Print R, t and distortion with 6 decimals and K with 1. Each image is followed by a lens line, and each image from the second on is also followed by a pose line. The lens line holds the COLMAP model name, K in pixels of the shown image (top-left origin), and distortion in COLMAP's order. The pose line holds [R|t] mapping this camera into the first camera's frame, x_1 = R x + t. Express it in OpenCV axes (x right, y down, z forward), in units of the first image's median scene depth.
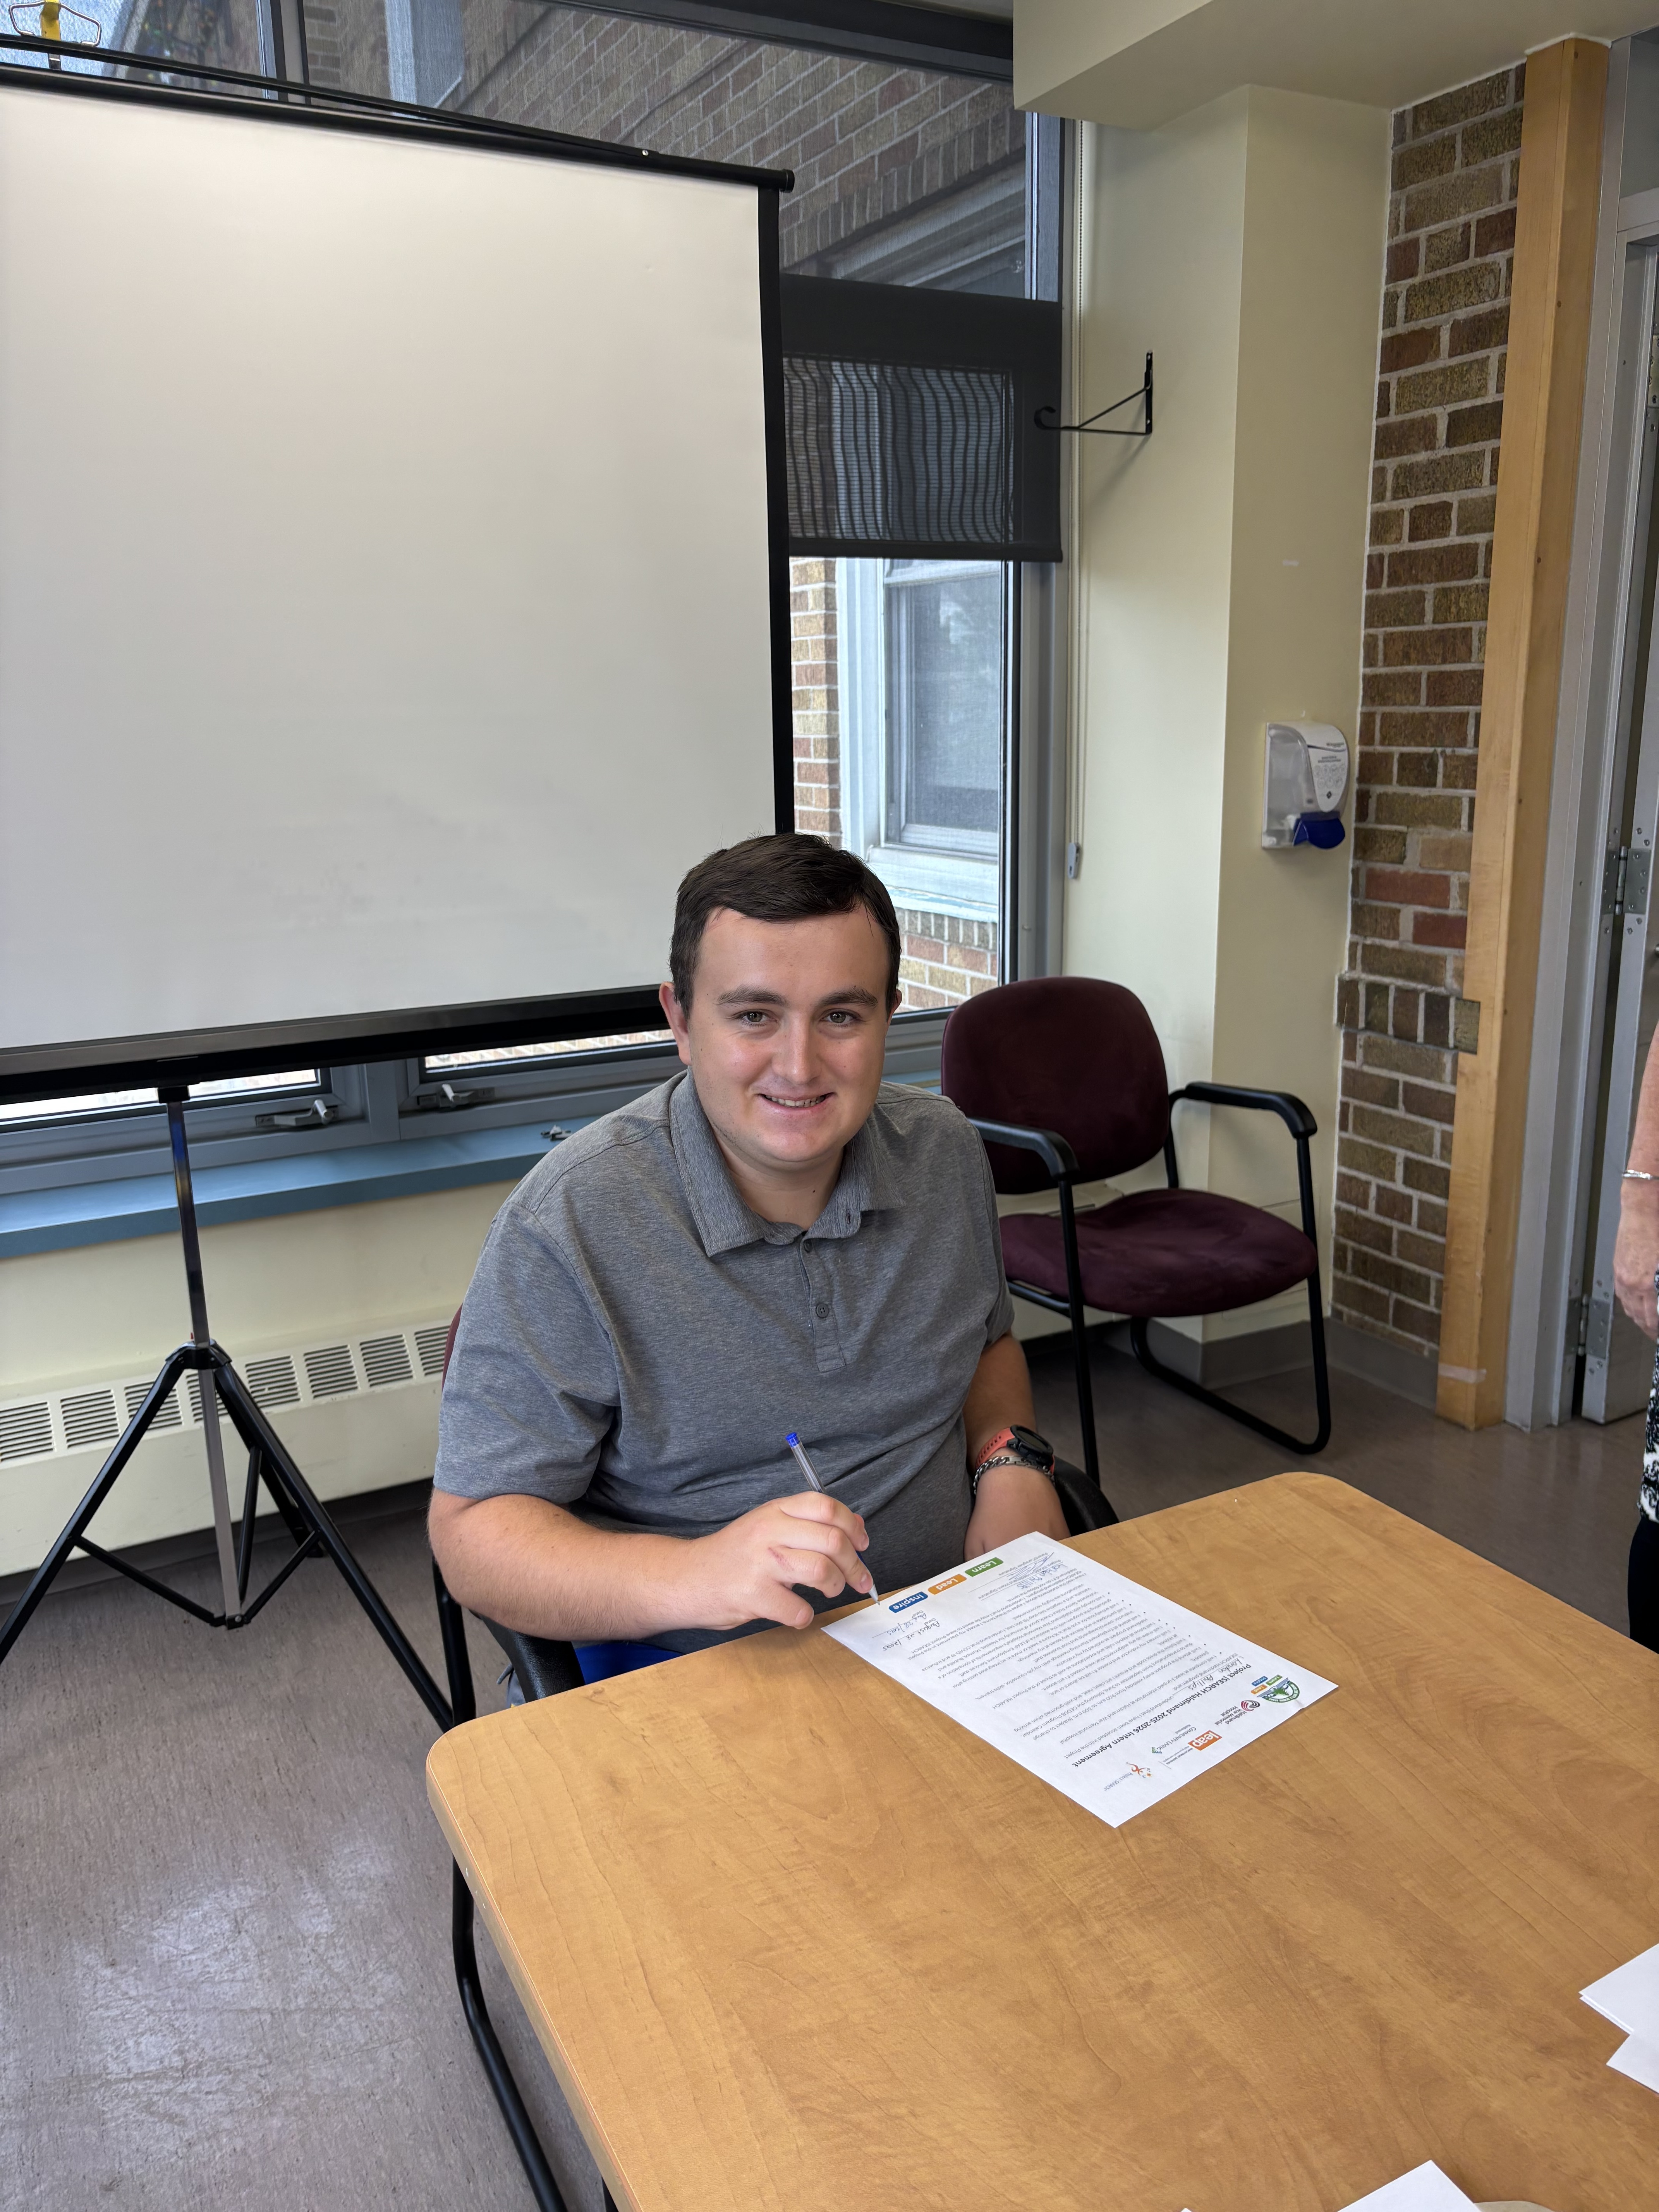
lens RADIAL K [[1697.2, 0, 847.9], [0, 1697.2, 1105.6], [0, 0, 1]] dist [0.042753, -0.048195]
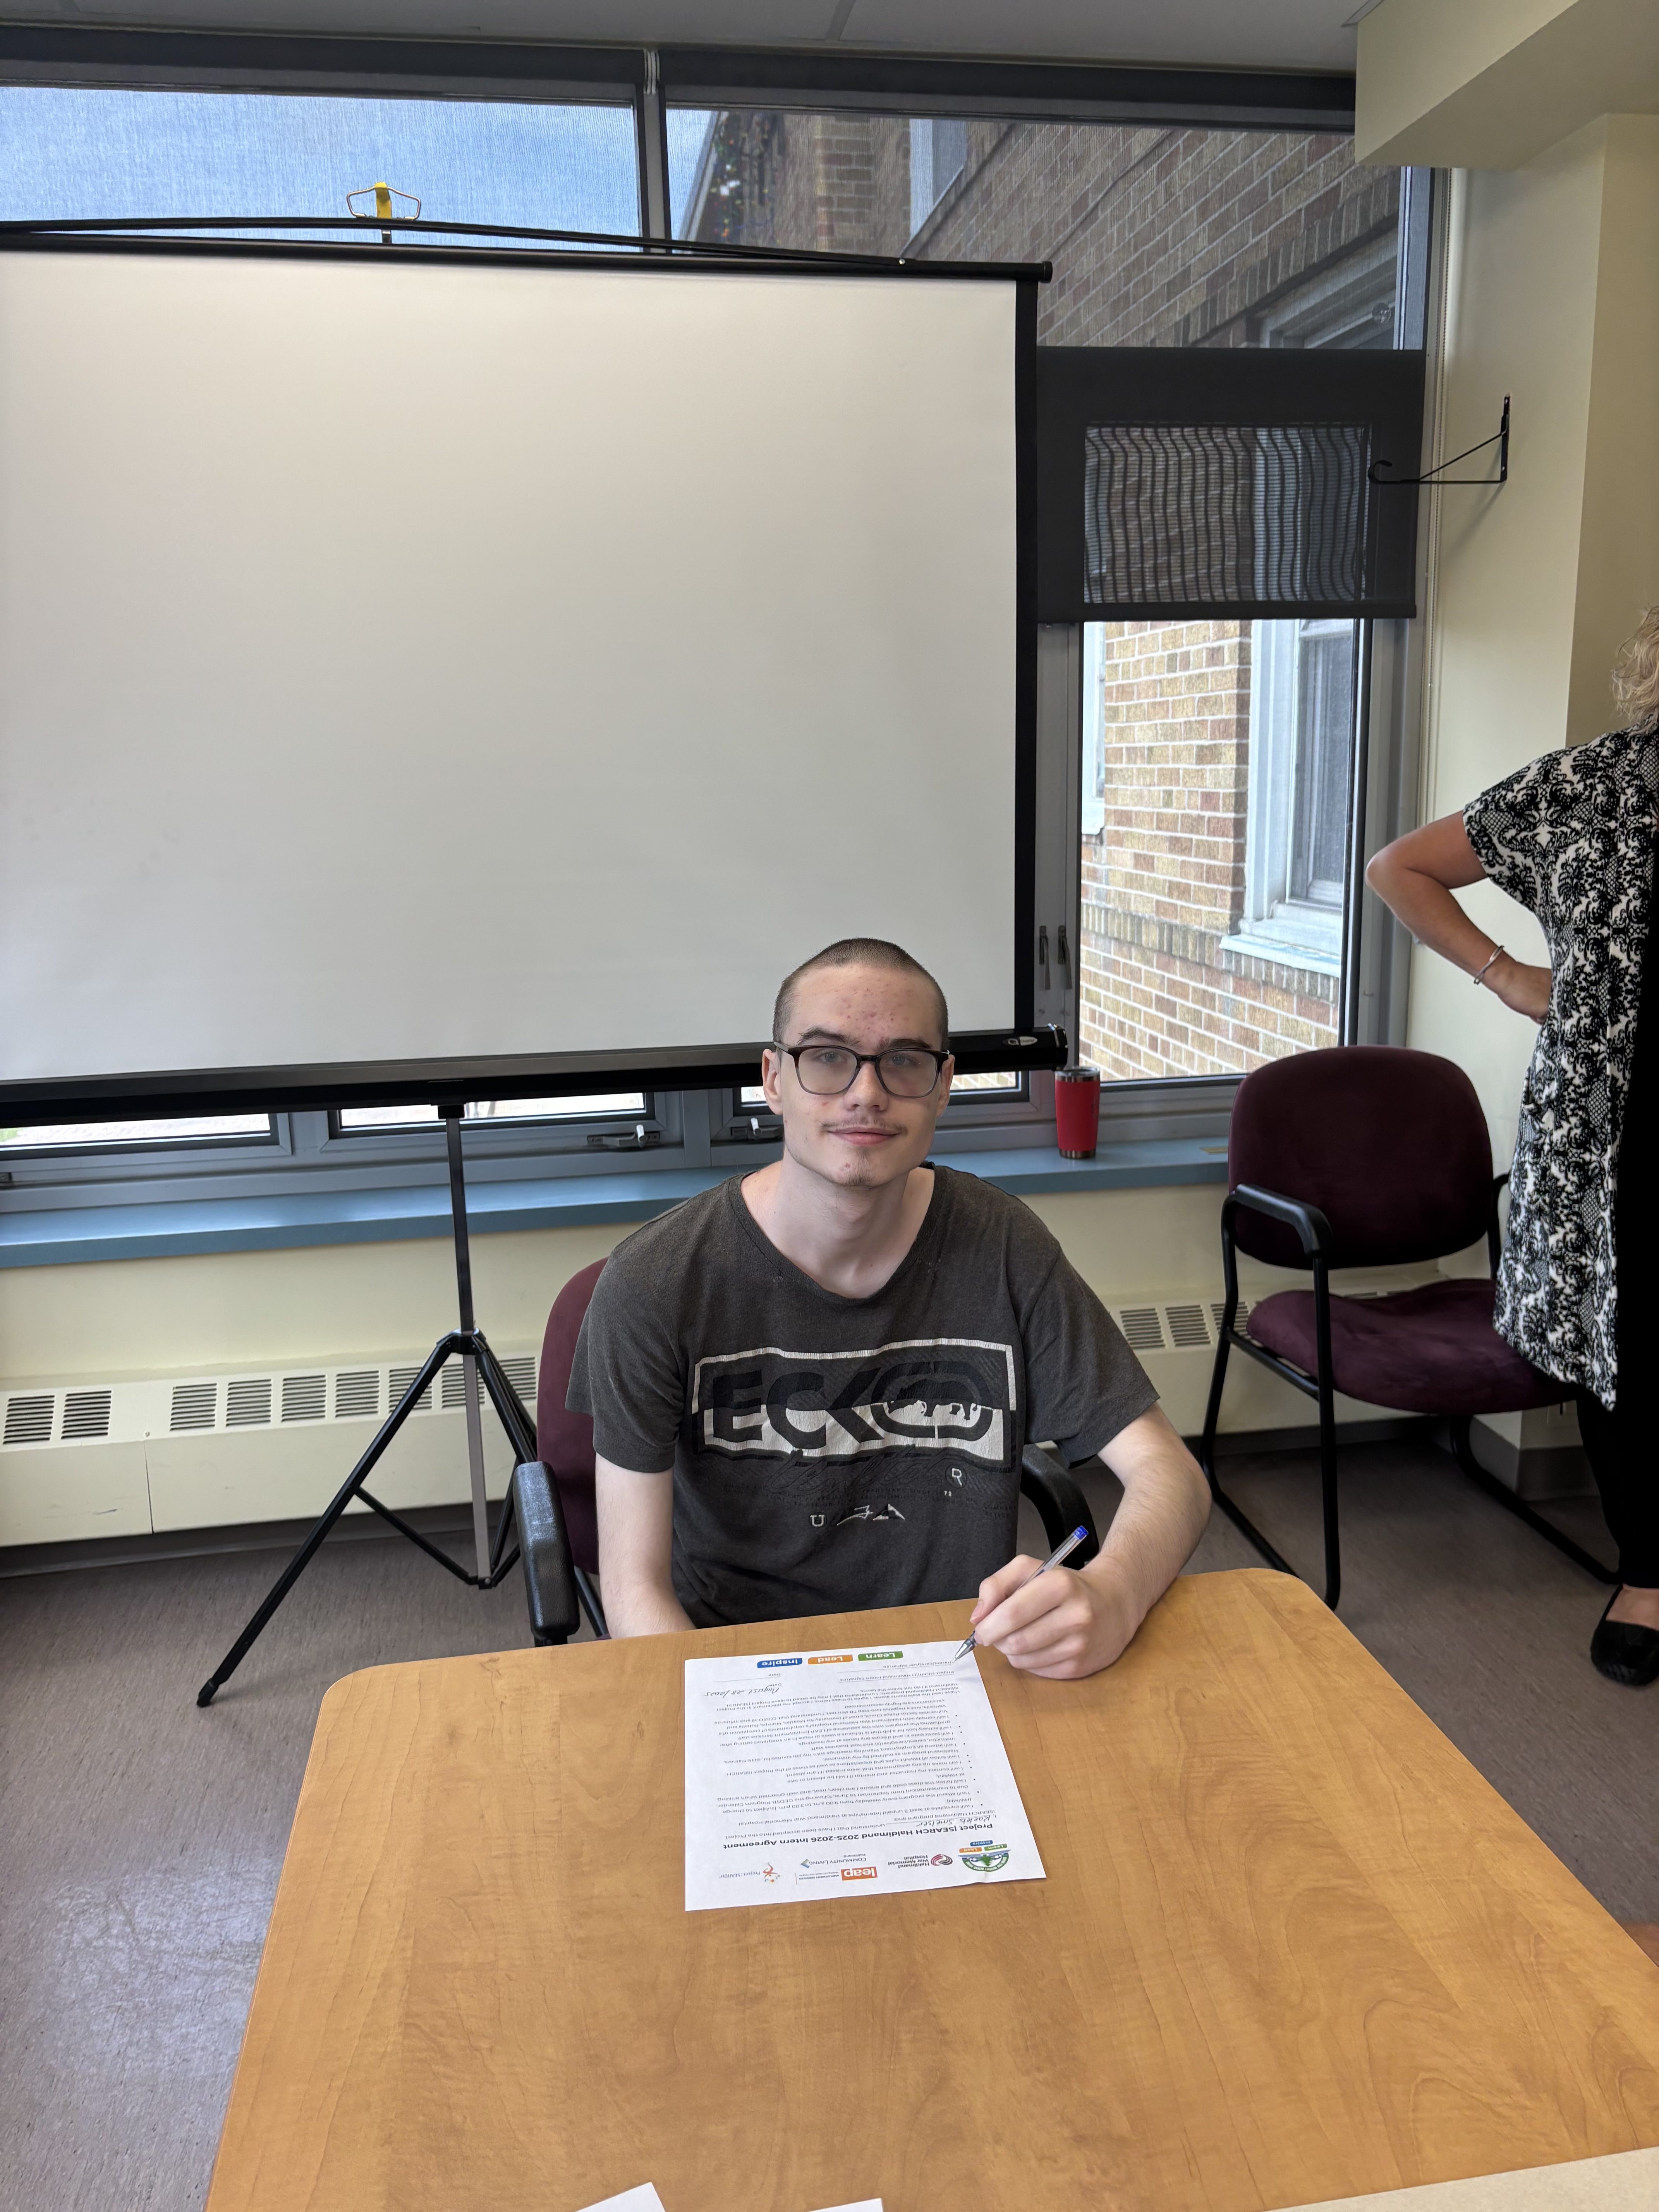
lens RADIAL K [[1697.2, 0, 836.7], [0, 1697.2, 1105.7], [0, 0, 1]] dist [0.042753, -0.048195]
pose [[0.948074, 0.060804, -0.312185, 0.149979], [-0.068817, 0.997521, -0.014703, -0.008332], [0.310517, 0.035423, 0.949908, -0.006375]]
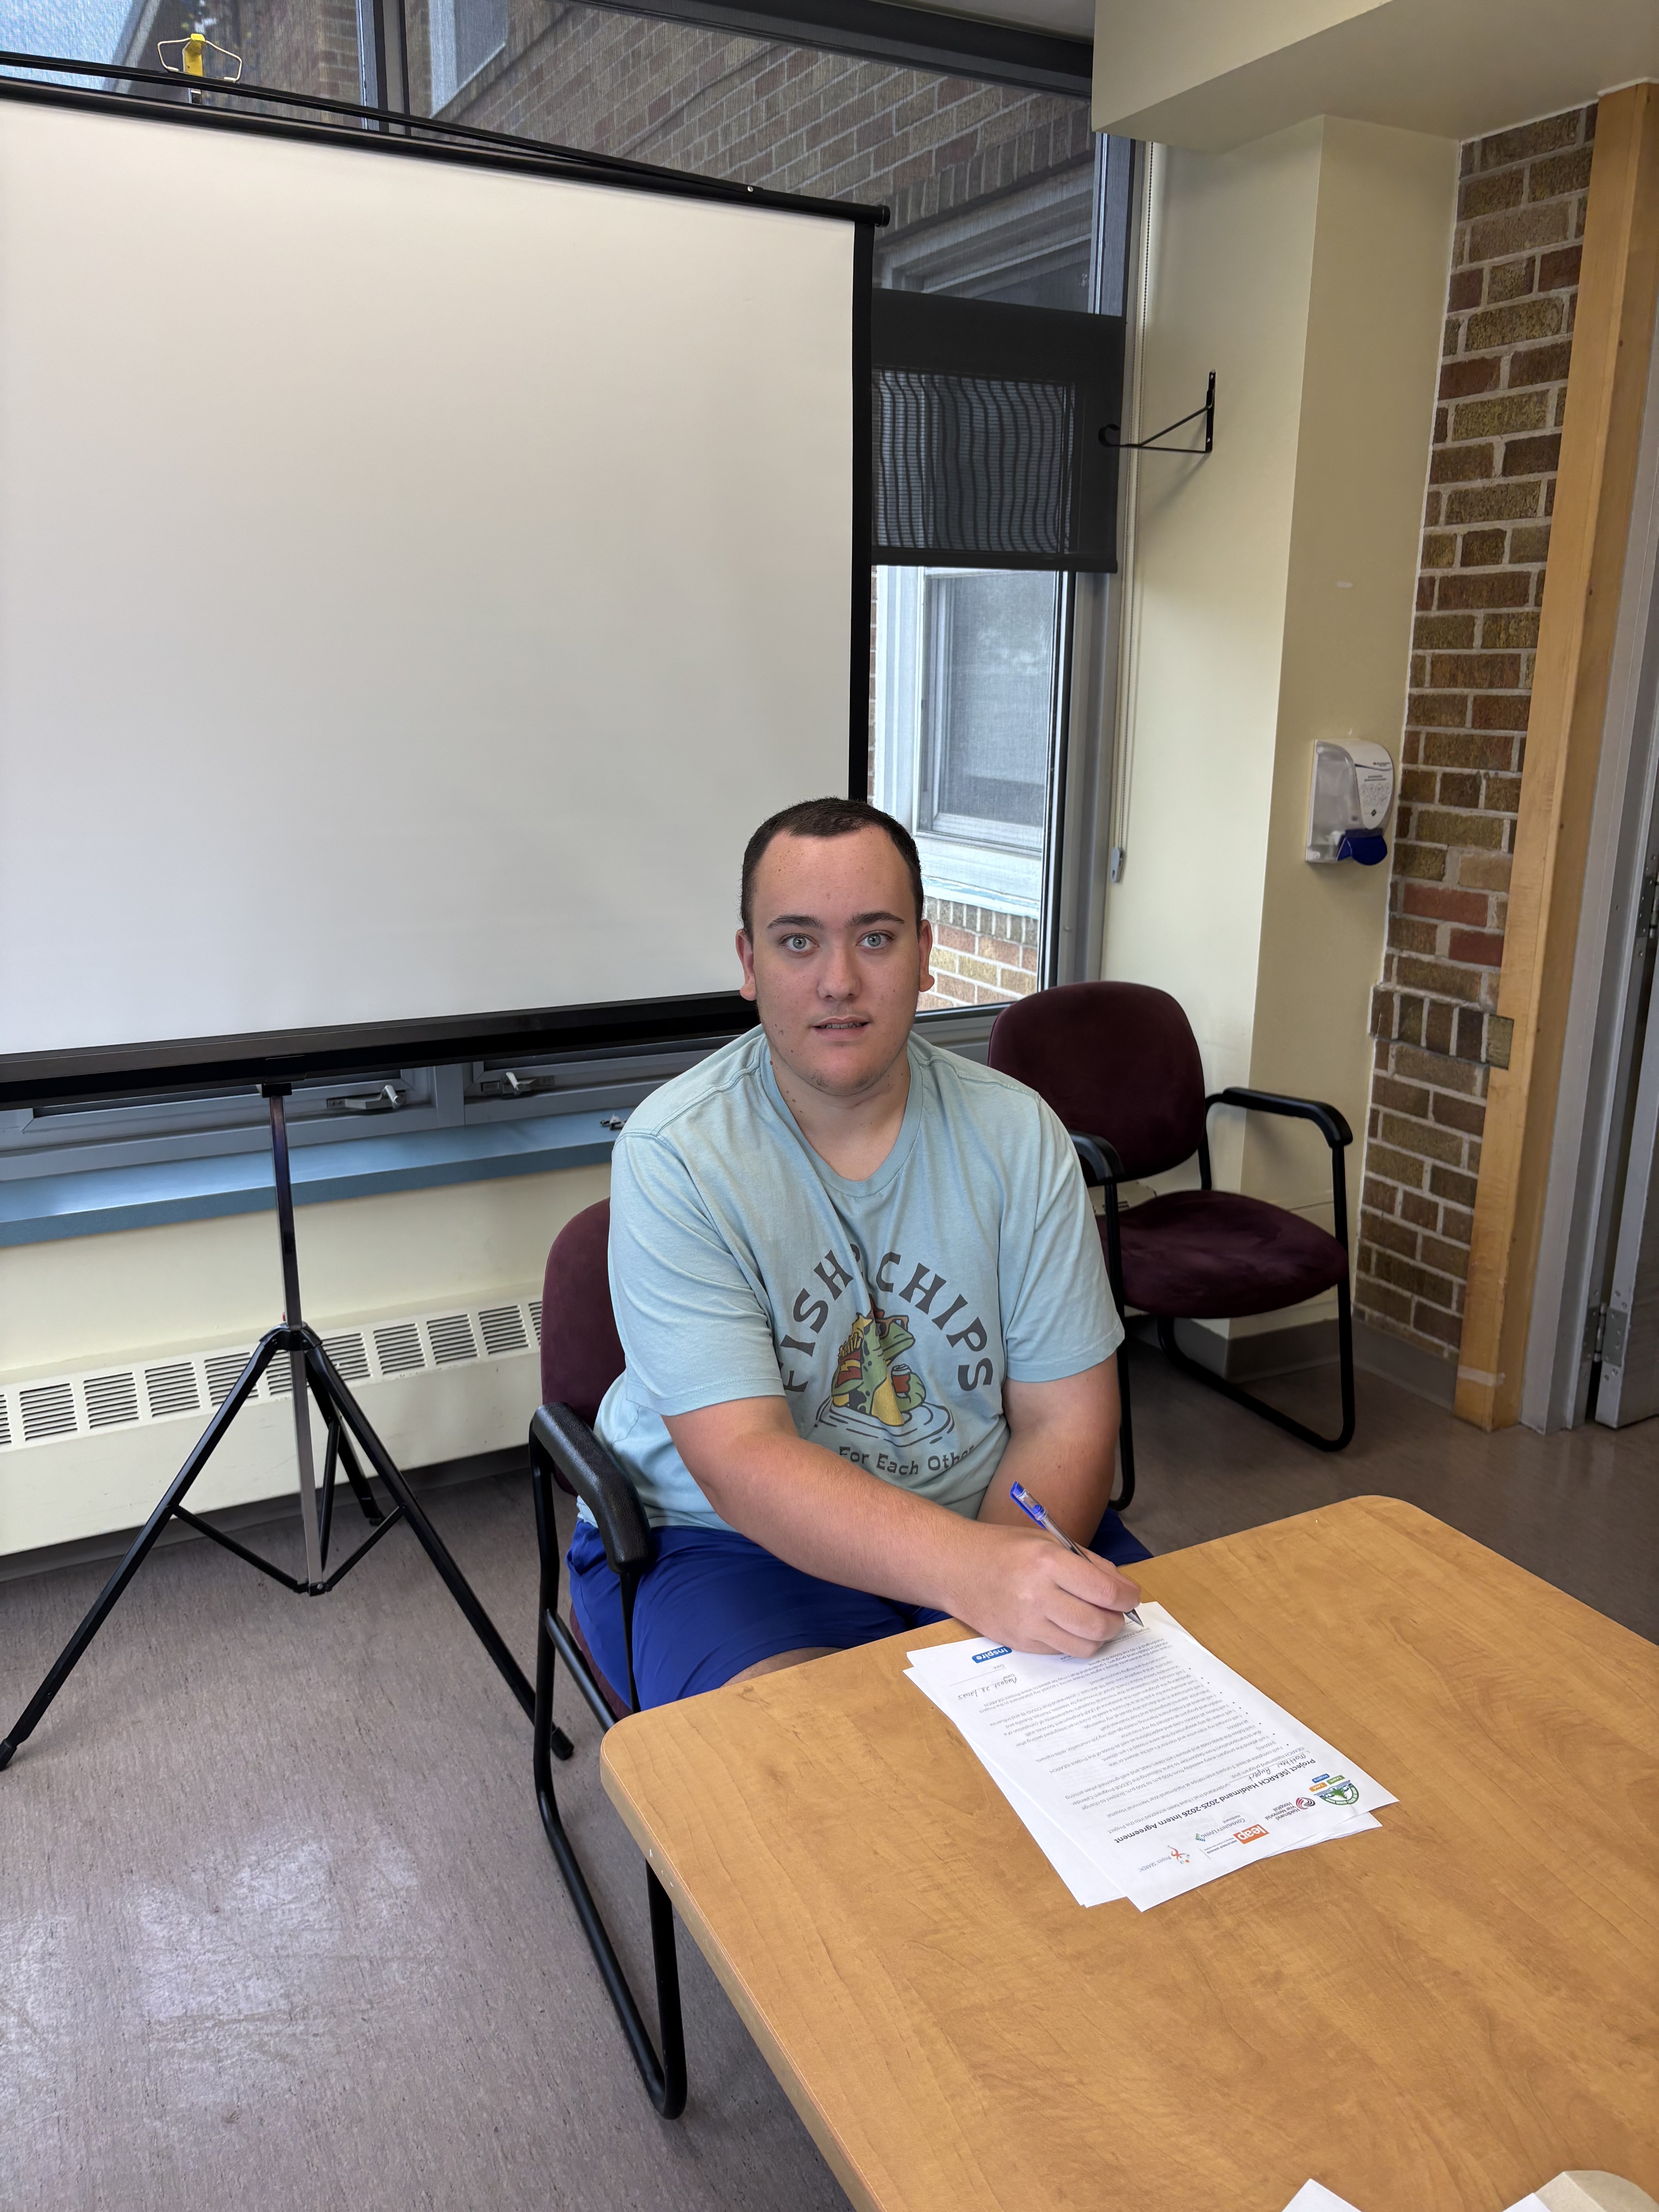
lens RADIAL K [[1697.2, 0, 835.0], [0, 1697.2, 1107.9], [0, 0, 1]] dist [0.042753, -0.048195]
pose [[0.999628, 0.027267, -0.000447, -0.037678], [-0.027248, 0.999331, 0.024411, -0.021380], [0.001112, -0.024390, 0.999702, -0.031903]]
